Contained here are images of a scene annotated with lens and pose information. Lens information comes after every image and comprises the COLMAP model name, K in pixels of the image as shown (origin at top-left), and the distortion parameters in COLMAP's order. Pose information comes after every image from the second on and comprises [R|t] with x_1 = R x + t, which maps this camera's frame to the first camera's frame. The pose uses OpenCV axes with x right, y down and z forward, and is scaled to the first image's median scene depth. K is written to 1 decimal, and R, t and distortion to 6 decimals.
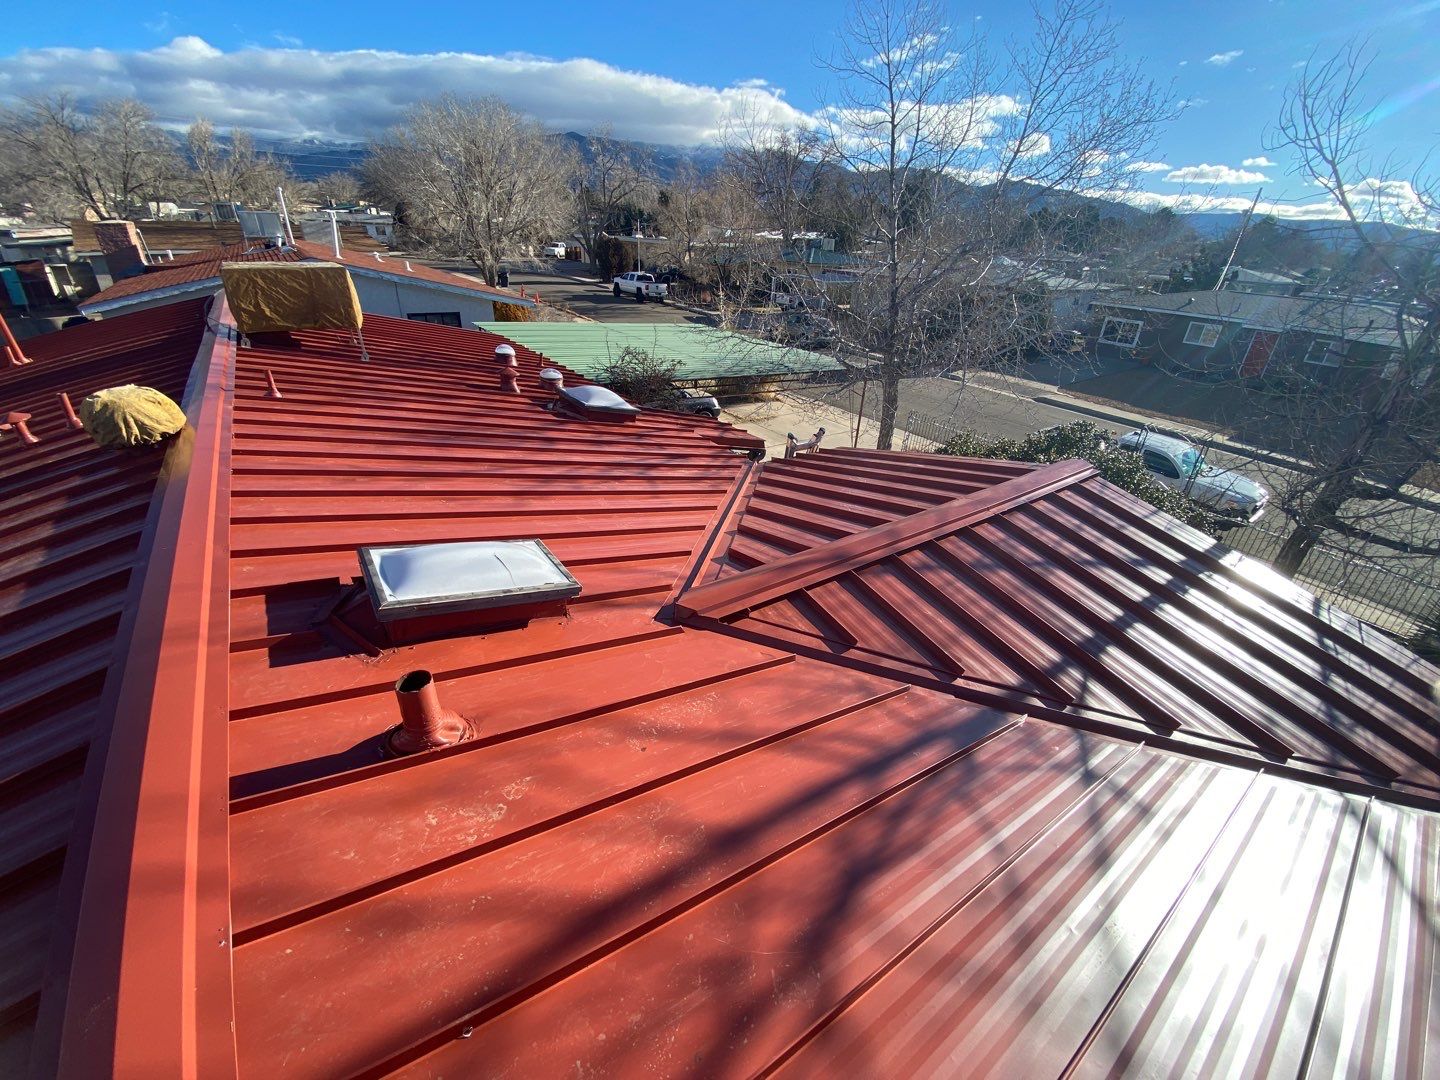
lens RADIAL K [[578.0, 0, 725.1], [0, 578.0, 543.1], [0, 0, 1]] dist [0.010308, -0.016112]
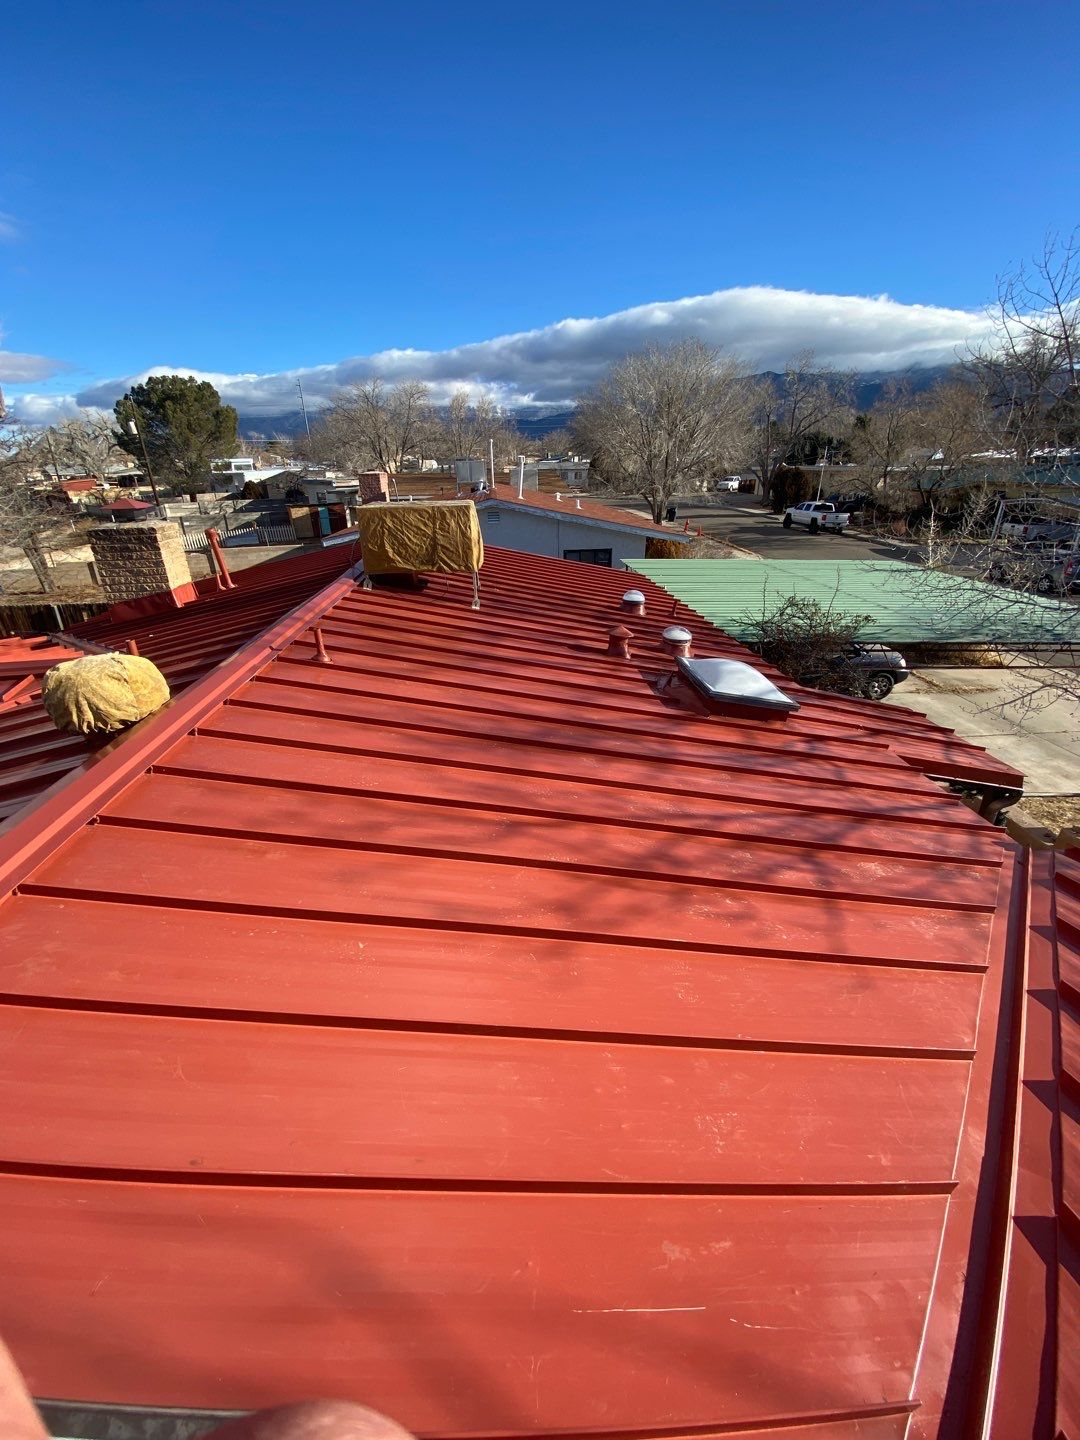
lens RADIAL K [[578.0, 0, 533.6], [0, 578.0, 723.9], [0, 0, 1]] dist [0.010308, -0.016112]
pose [[0.846146, 0.157016, -0.509297, -0.044831], [-0.195945, 0.980338, -0.023304, -0.093919], [0.495624, 0.119513, 0.860275, 0.209607]]
